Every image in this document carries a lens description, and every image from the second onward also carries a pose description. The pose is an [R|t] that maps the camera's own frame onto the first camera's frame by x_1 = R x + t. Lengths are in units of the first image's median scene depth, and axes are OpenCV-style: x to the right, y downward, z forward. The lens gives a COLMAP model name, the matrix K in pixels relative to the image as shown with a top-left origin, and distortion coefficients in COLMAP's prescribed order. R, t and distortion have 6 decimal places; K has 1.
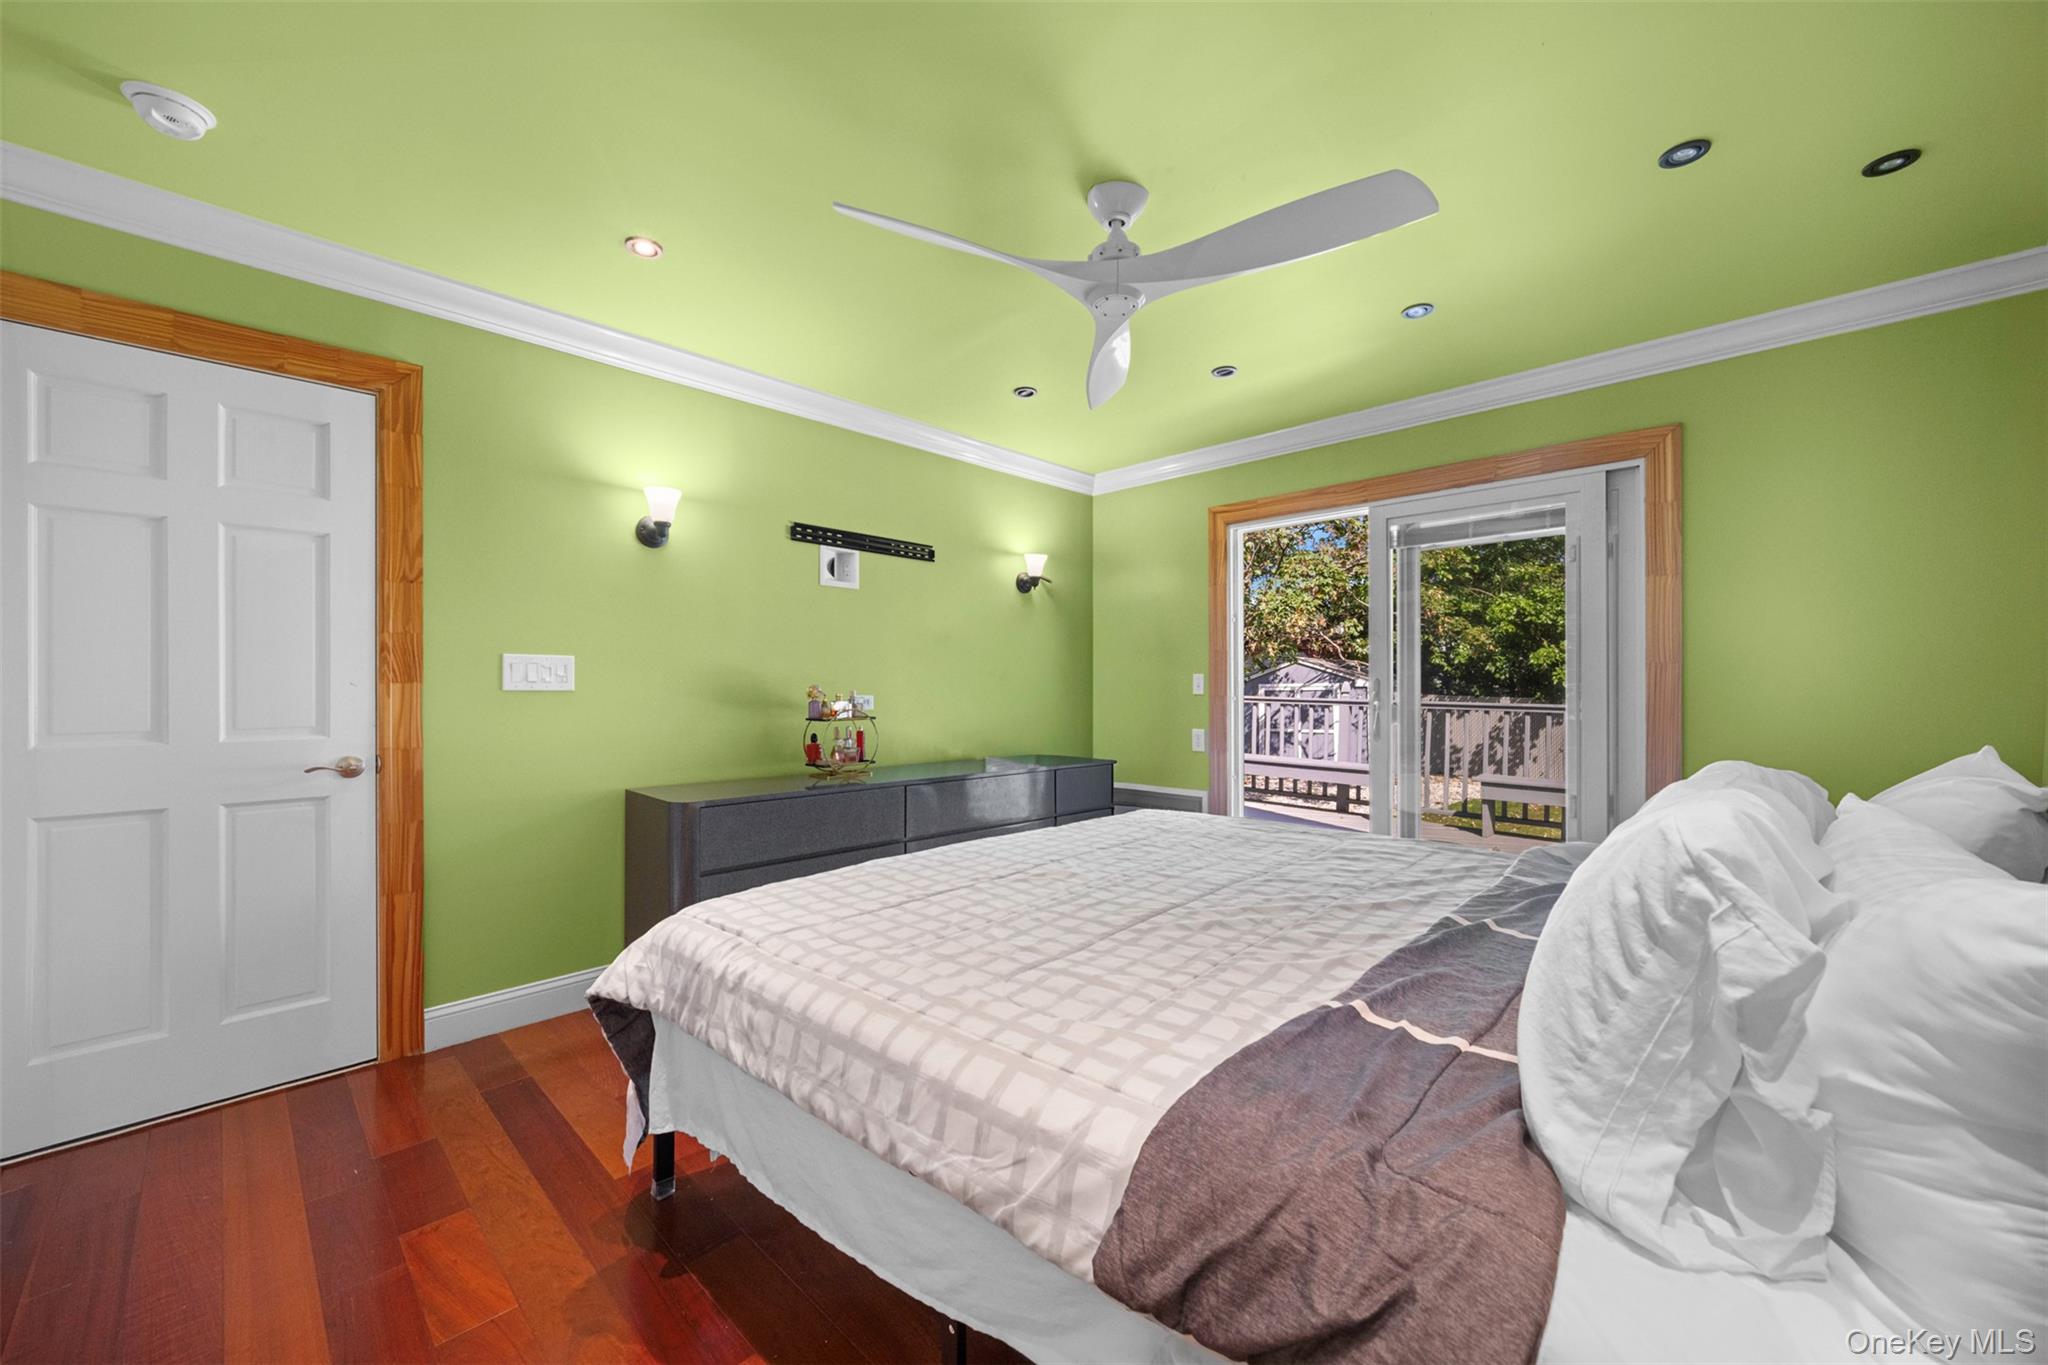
lens RADIAL K [[770.4, 0, 1049.0], [0, 770.4, 685.9], [0, 0, 1]] dist [0.000225, -0.000103]
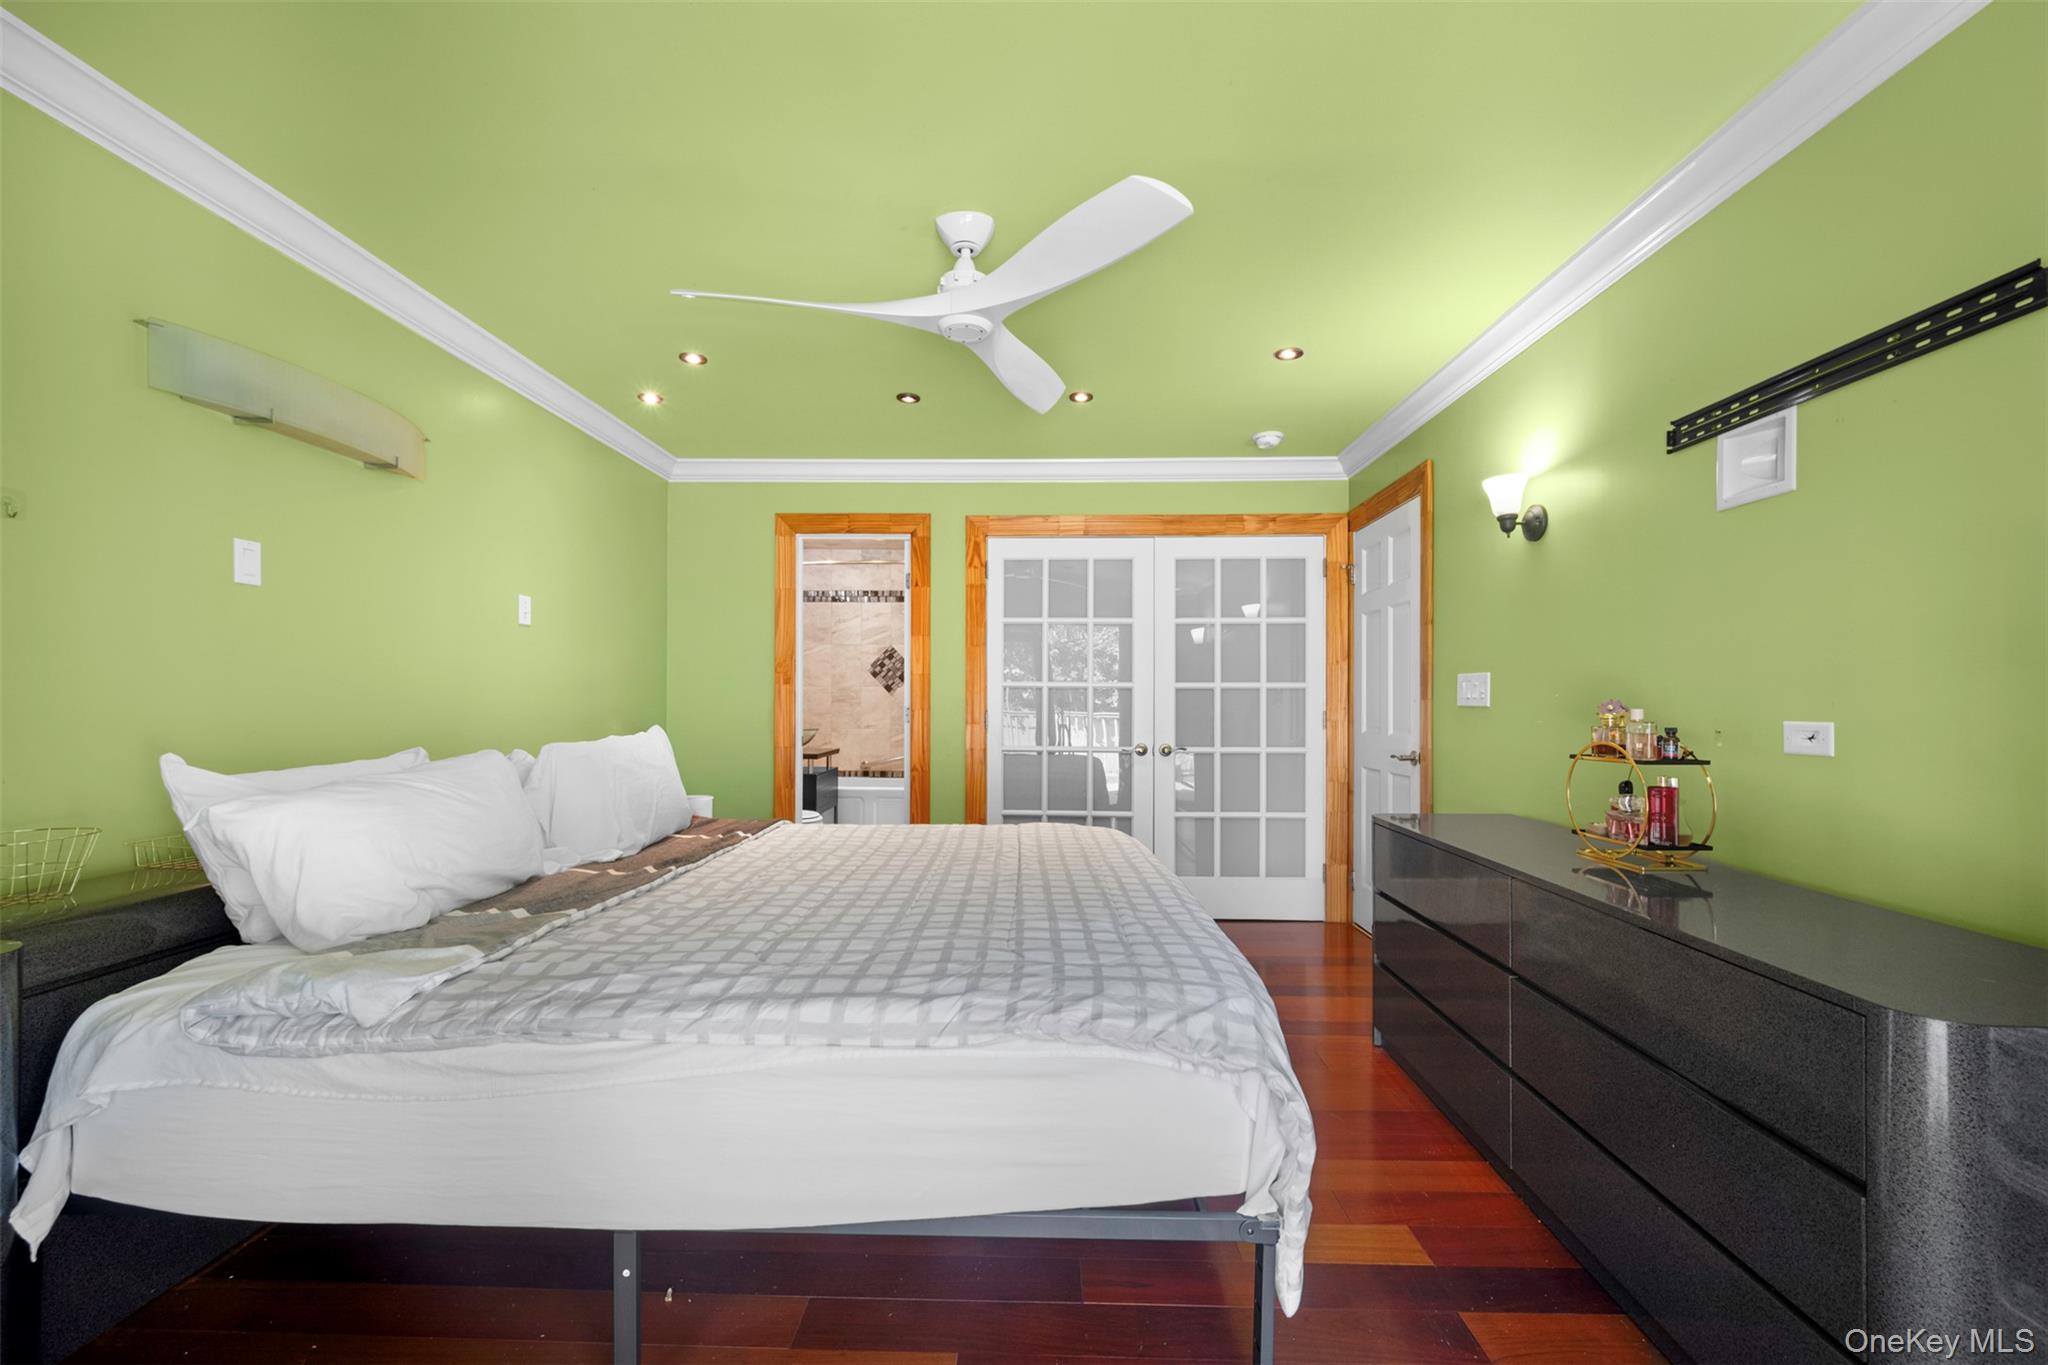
lens RADIAL K [[834.1, 0, 1030.0], [0, 834.1, 712.0], [0, 0, 1]] dist [0.000330, -0.000280]
pose [[-0.751495, 0.013673, -0.659597, 0.544490], [0.010931, 0.999906, 0.008274, -0.002356], [0.659648, -0.000992, -0.751574, 1.370321]]
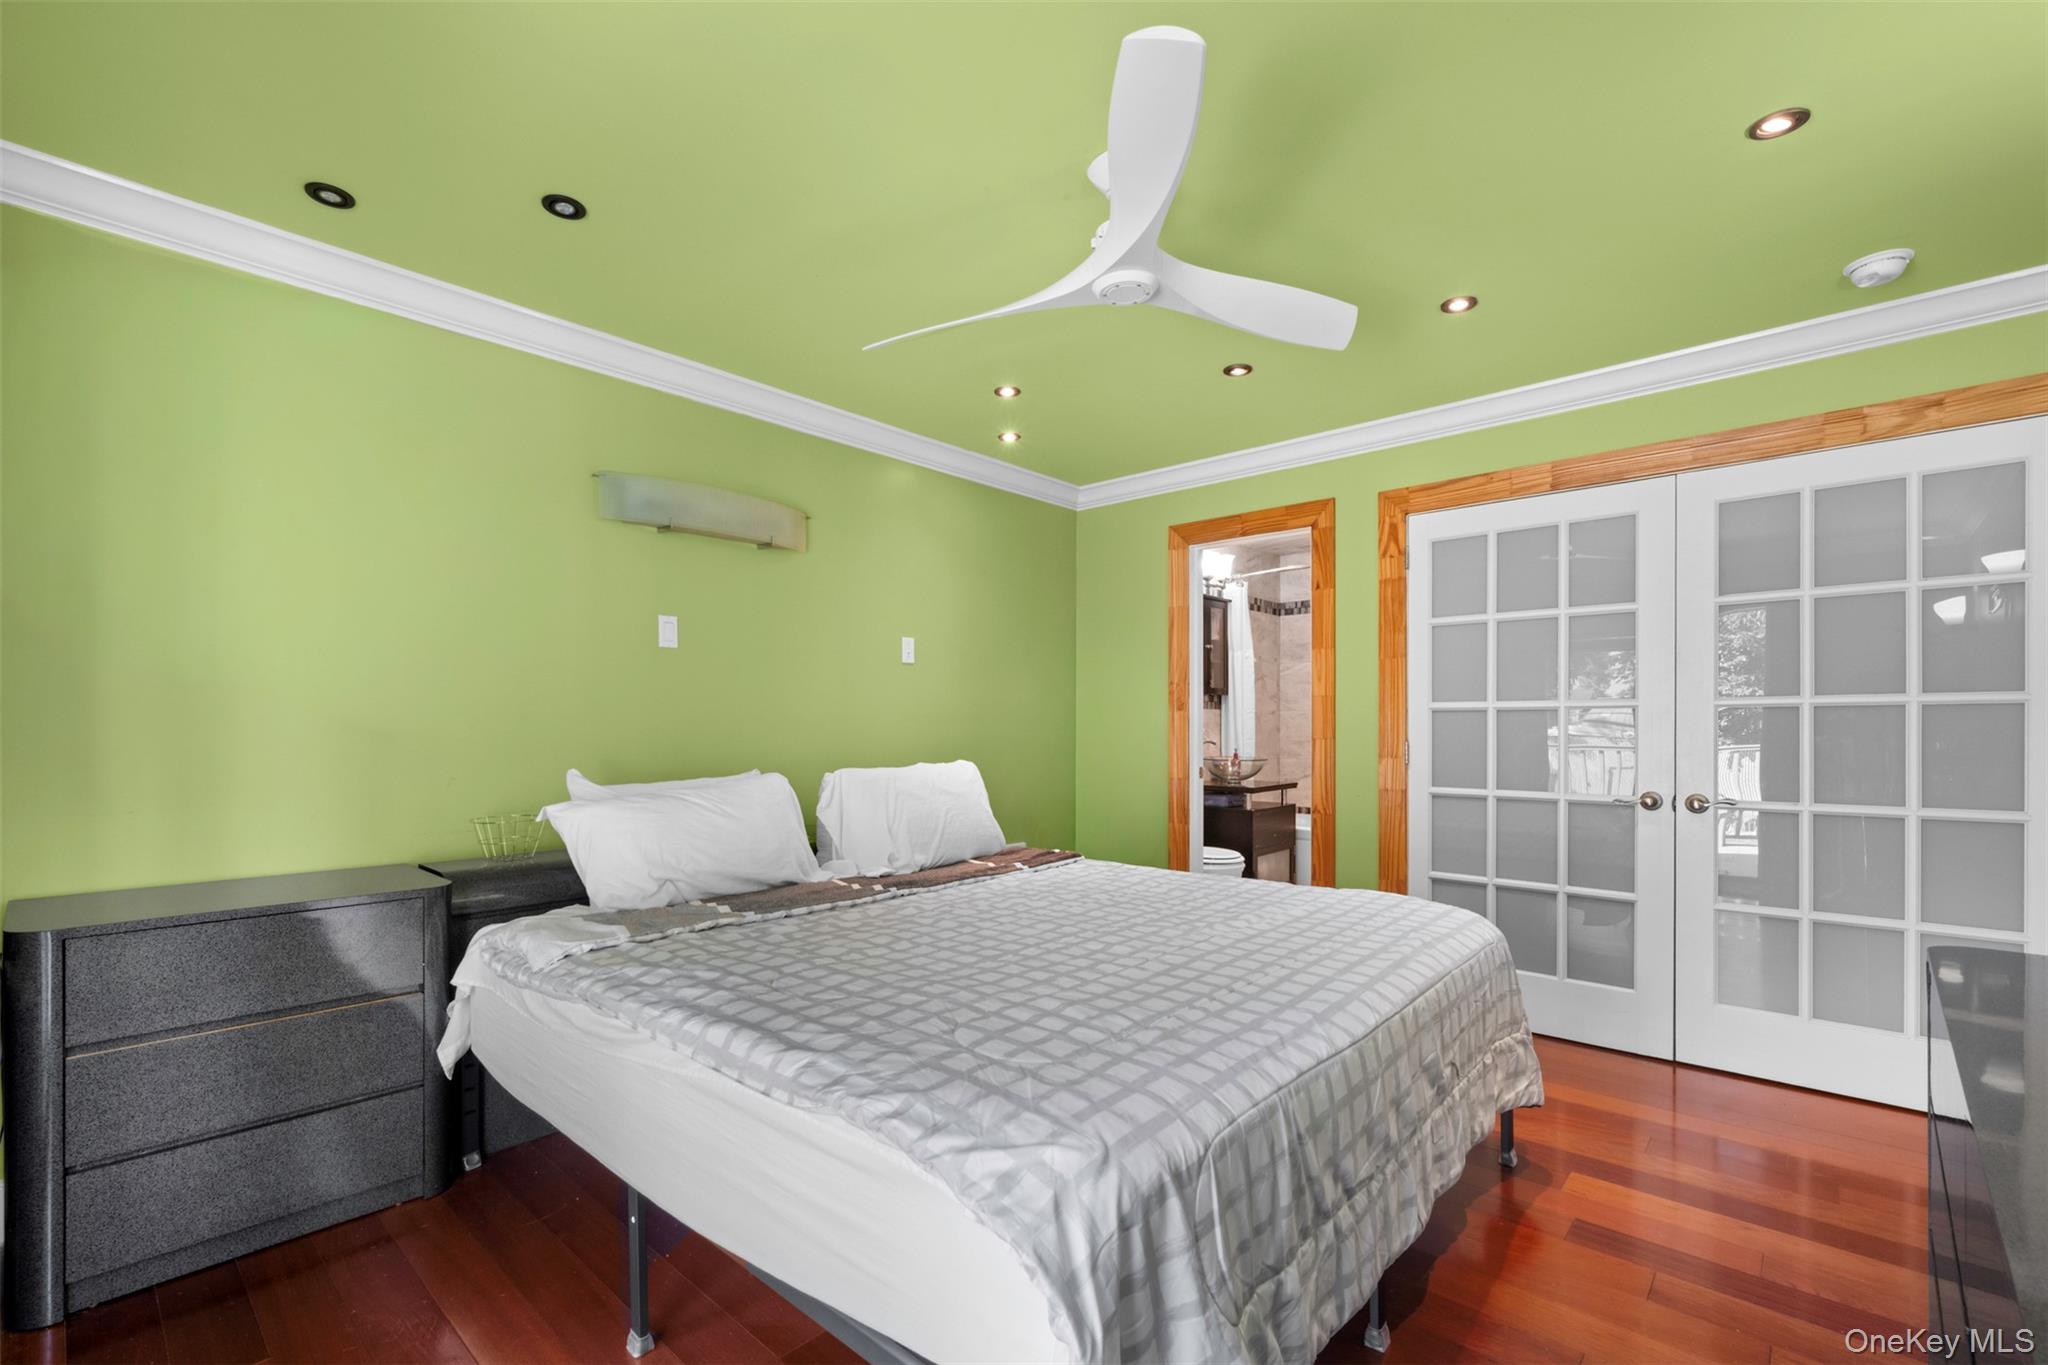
lens RADIAL K [[910.5, 0, 998.4], [0, 910.5, 744.7], [0, 0, 1]] dist [0.000126, -0.000241]
pose [[-0.999859, 0.009817, 0.013607, 0.152723], [0.009933, 0.999915, 0.008485, -0.003712], [-0.013523, 0.008619, -0.999871, 1.467443]]
